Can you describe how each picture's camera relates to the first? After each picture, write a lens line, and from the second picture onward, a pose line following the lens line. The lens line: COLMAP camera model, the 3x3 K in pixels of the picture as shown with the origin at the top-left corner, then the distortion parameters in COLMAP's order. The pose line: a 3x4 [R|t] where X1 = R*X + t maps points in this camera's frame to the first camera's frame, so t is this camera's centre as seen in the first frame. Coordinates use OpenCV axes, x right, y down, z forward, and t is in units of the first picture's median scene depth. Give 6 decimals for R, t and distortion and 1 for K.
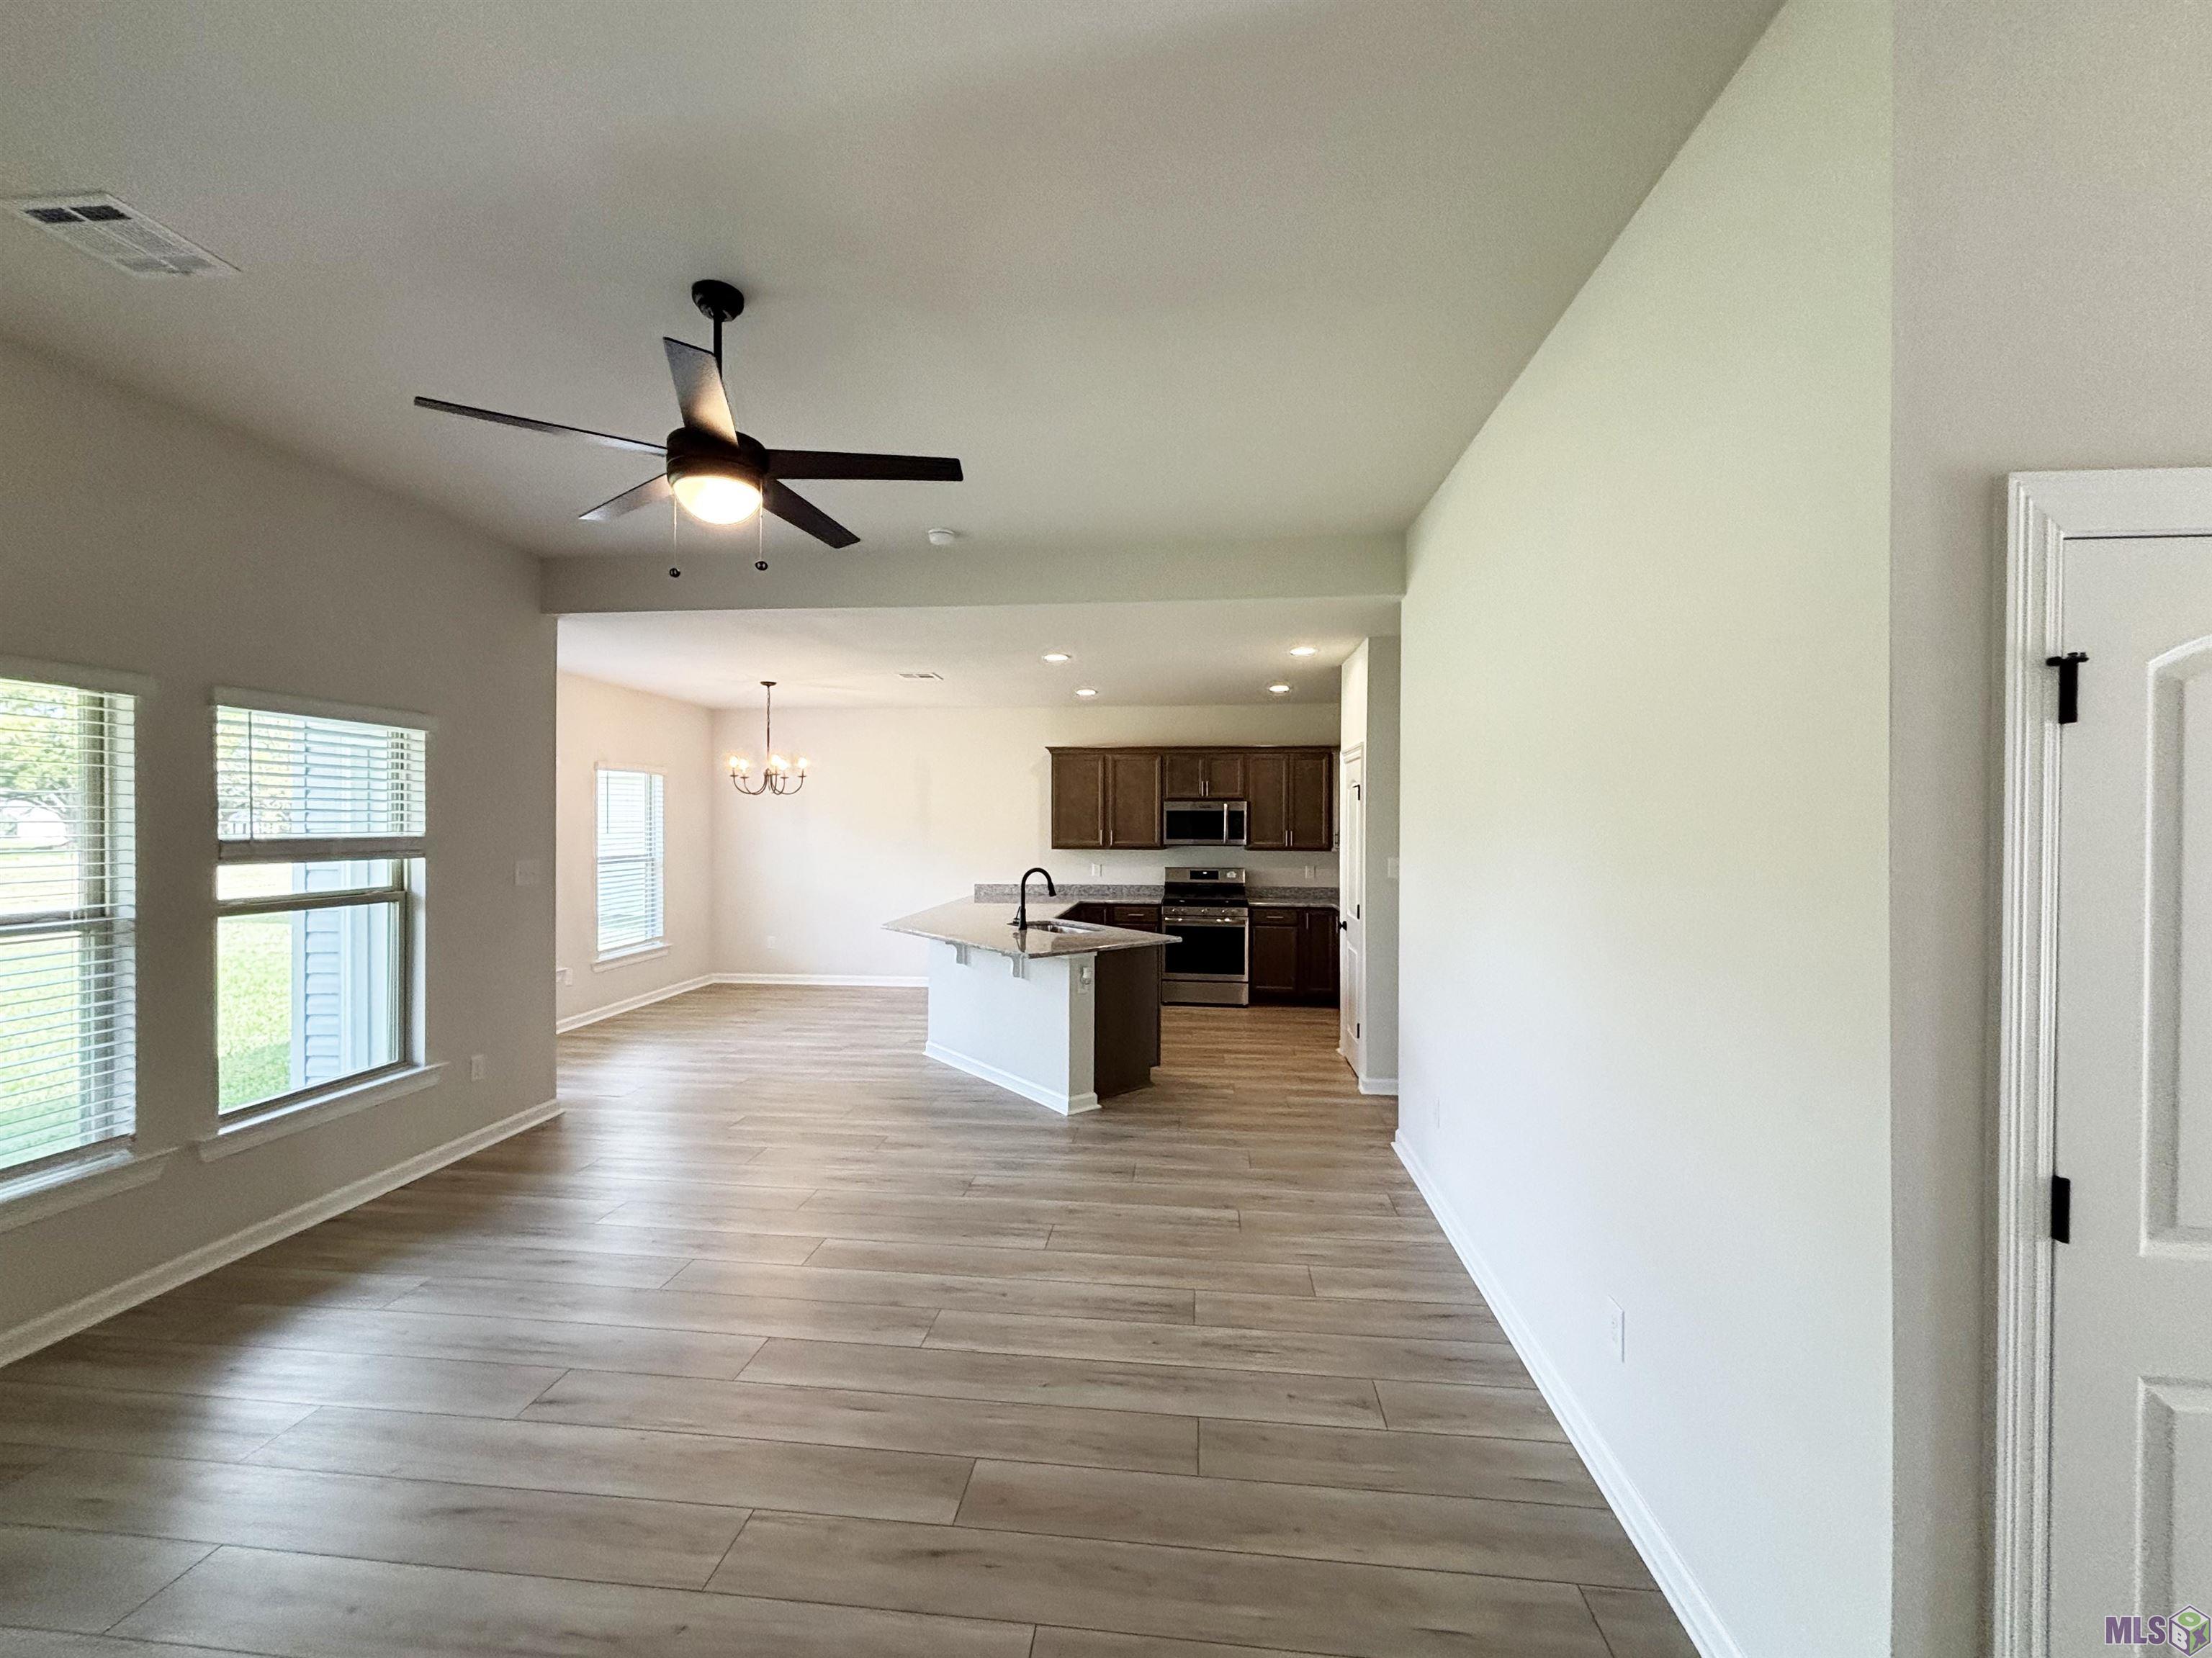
lens RADIAL K [[892.5, 0, 1106.0], [0, 892.5, 829.0], [0, 0, 1]] dist [-0.000092, -0.000075]
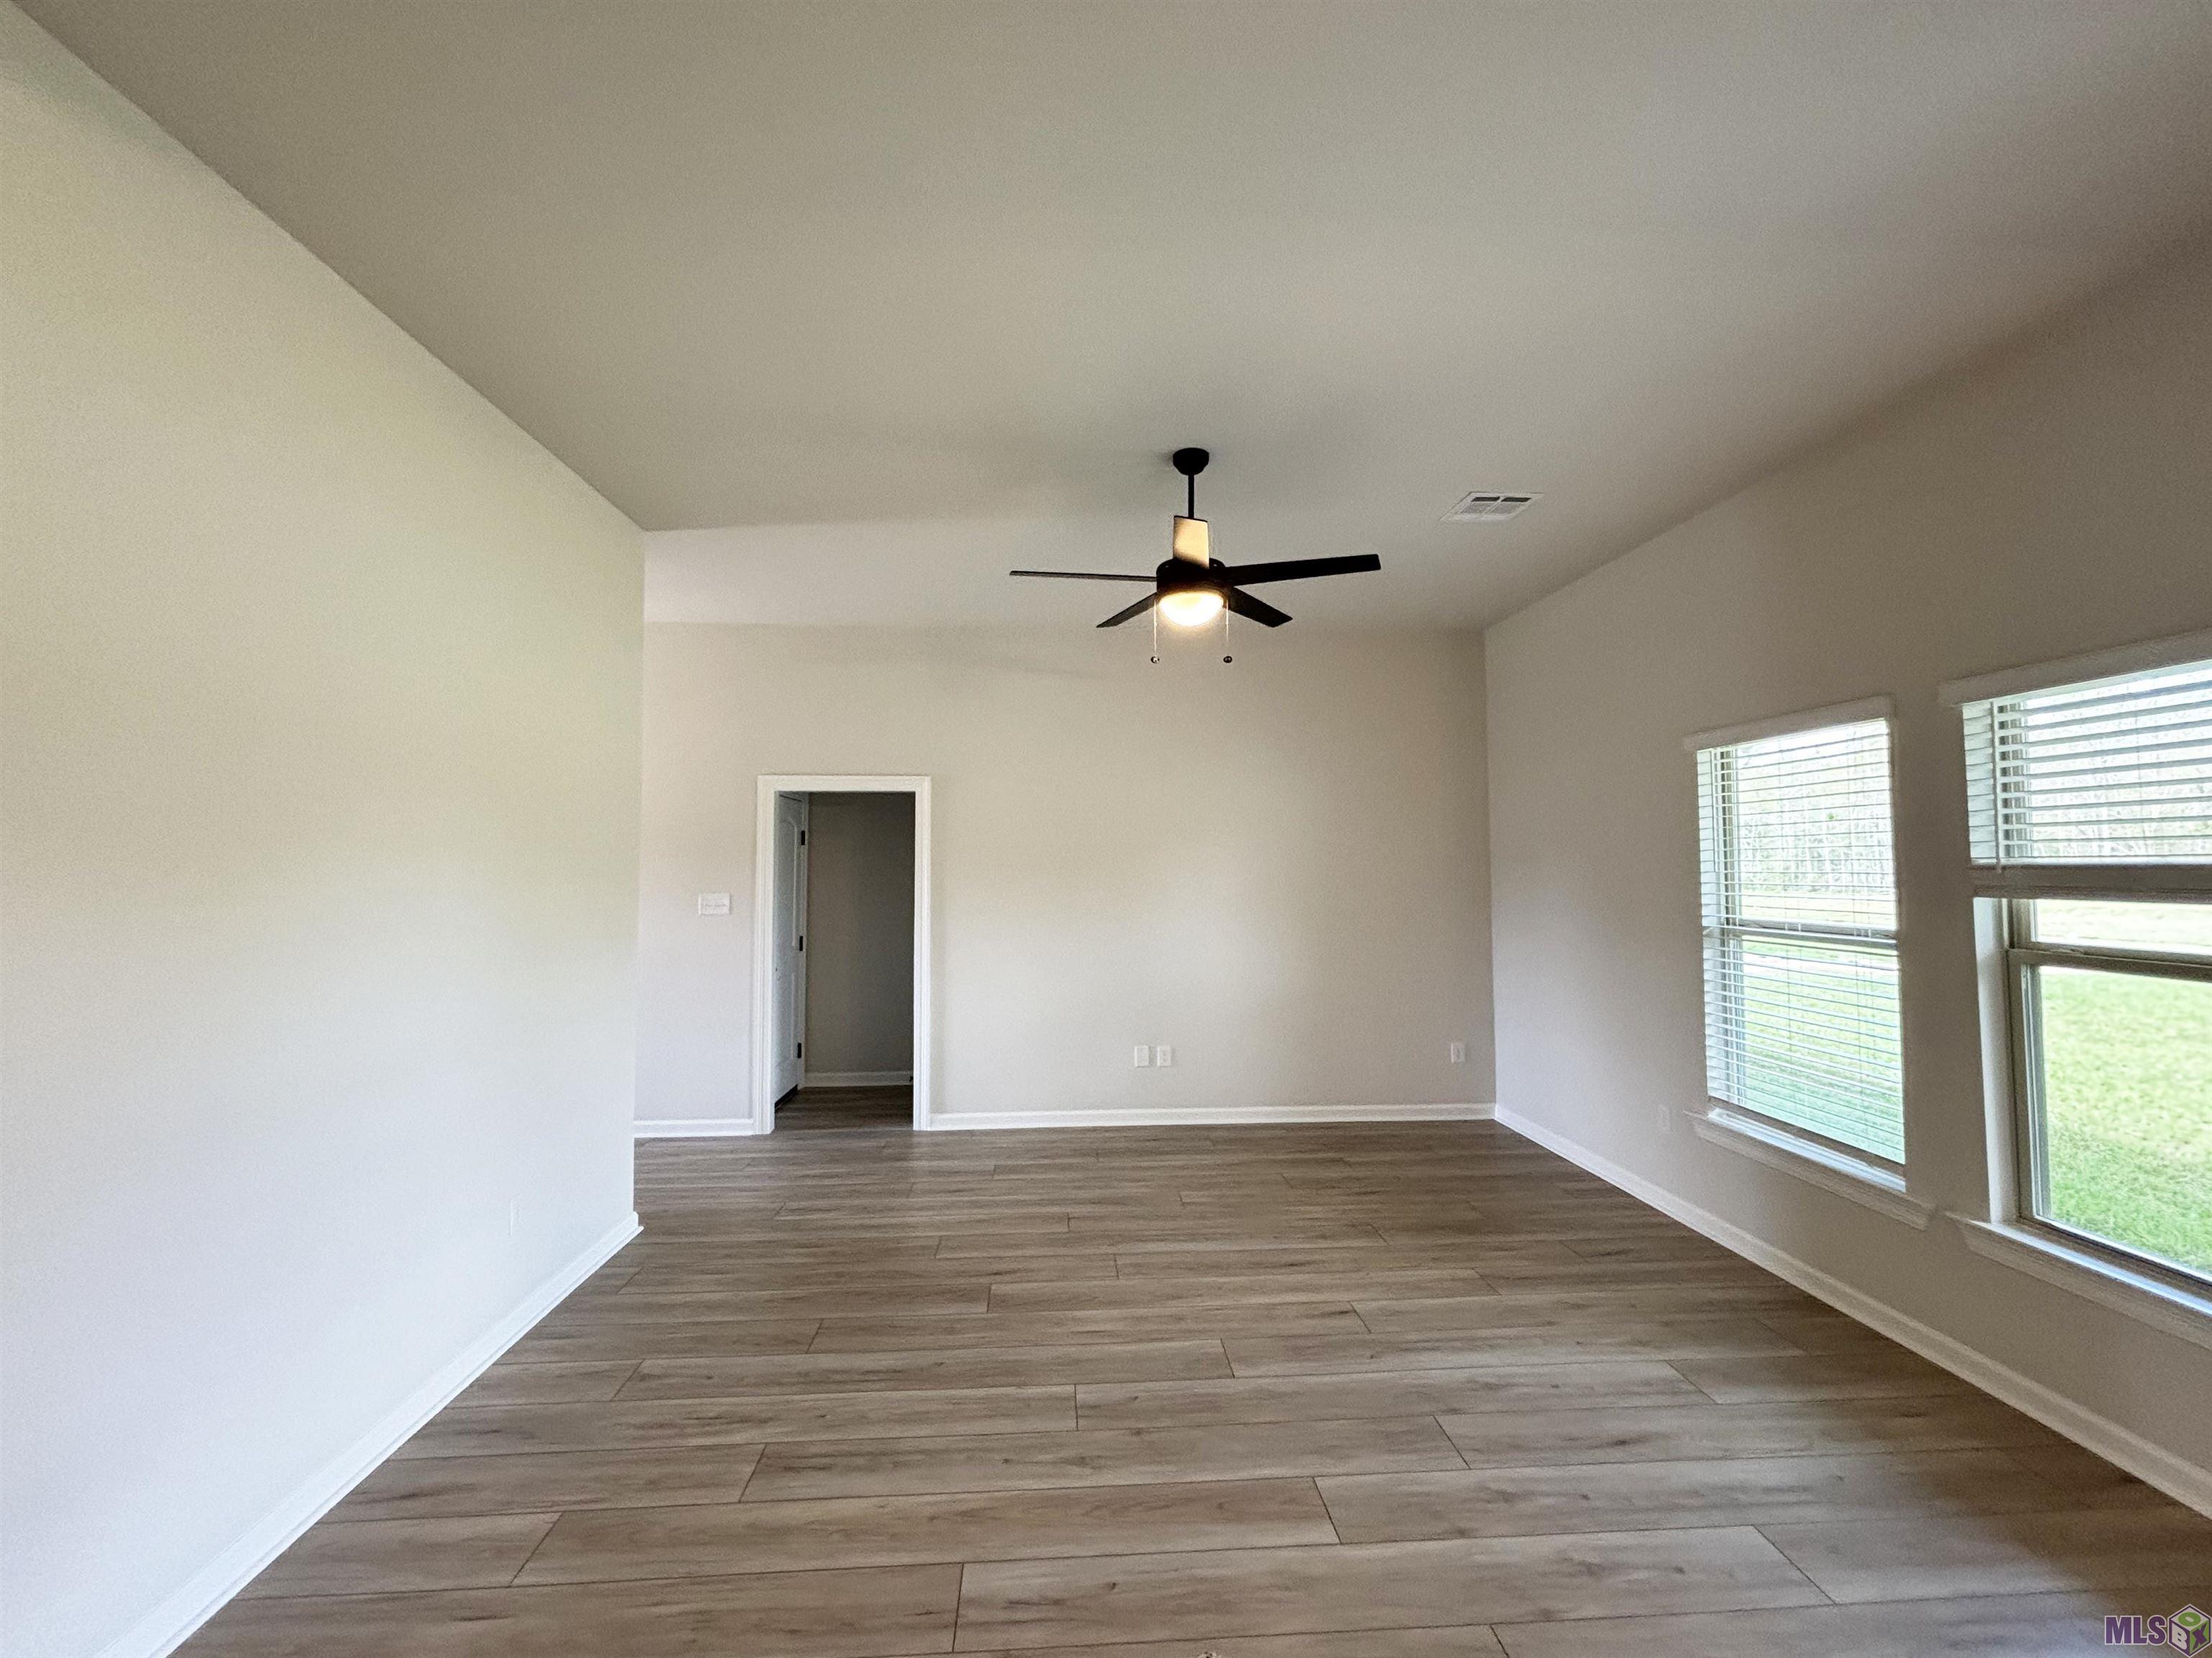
lens RADIAL K [[892.5, 0, 1106.0], [0, 892.5, 829.0], [0, 0, 1]] dist [-0.000092, -0.000075]
pose [[-0.986191, -0.004496, -0.165551, -0.071337], [0.001513, 0.999345, -0.036150, 0.008753], [0.165605, -0.035902, -0.985538, 1.837590]]
